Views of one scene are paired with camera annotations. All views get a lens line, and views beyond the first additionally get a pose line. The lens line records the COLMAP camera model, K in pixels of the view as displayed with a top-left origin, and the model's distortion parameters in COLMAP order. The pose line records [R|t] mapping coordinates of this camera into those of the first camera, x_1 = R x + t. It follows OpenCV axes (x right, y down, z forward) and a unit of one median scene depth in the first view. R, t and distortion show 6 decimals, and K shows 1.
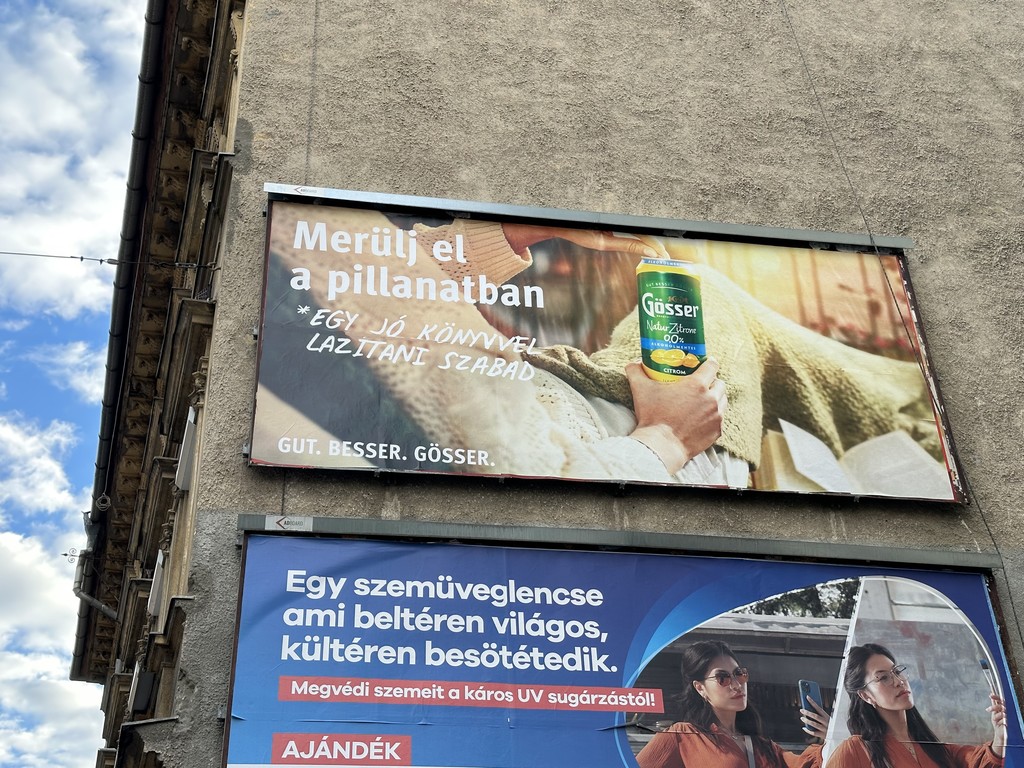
lens RADIAL K [[1421.4, 0, 513.4], [0, 1421.4, 376.6], [0, 0, 1]] dist [0.196759, -0.421115]
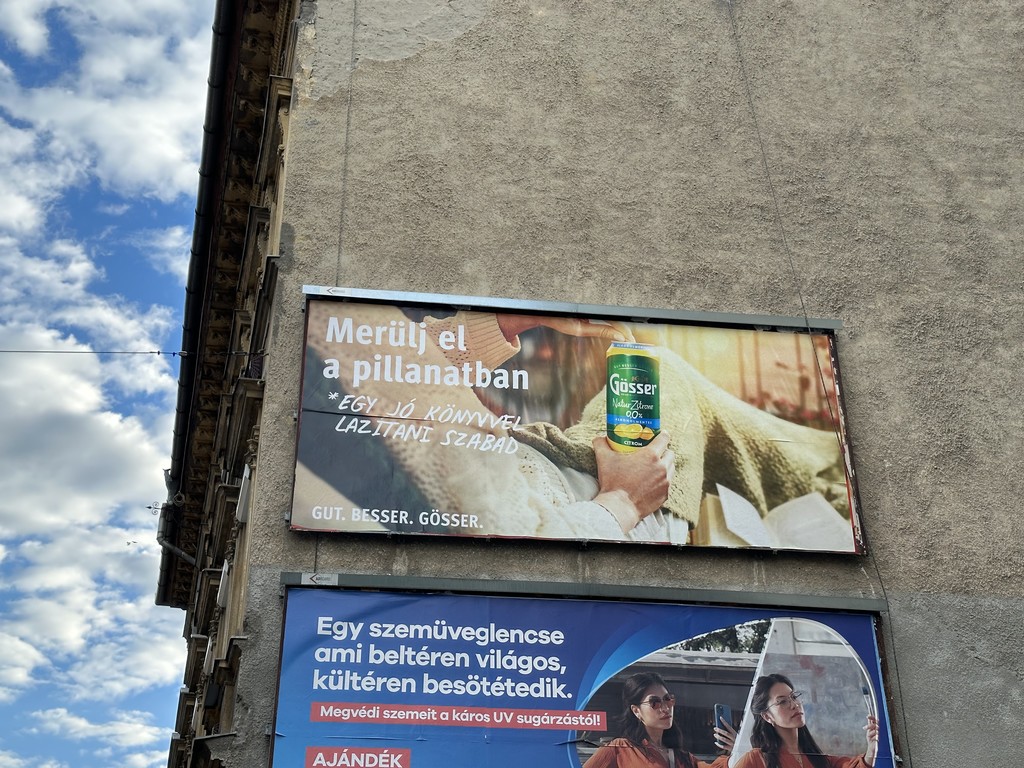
lens RADIAL K [[1417.9, 0, 512.1], [0, 1417.9, 387.8], [0, 0, 1]] dist [0.178178, -0.325782]
pose [[0.998726, 0.006114, -0.050095, 0.062924], [-0.001628, 0.996020, 0.089118, -0.145223], [0.050441, -0.088923, 0.994761, -0.201933]]
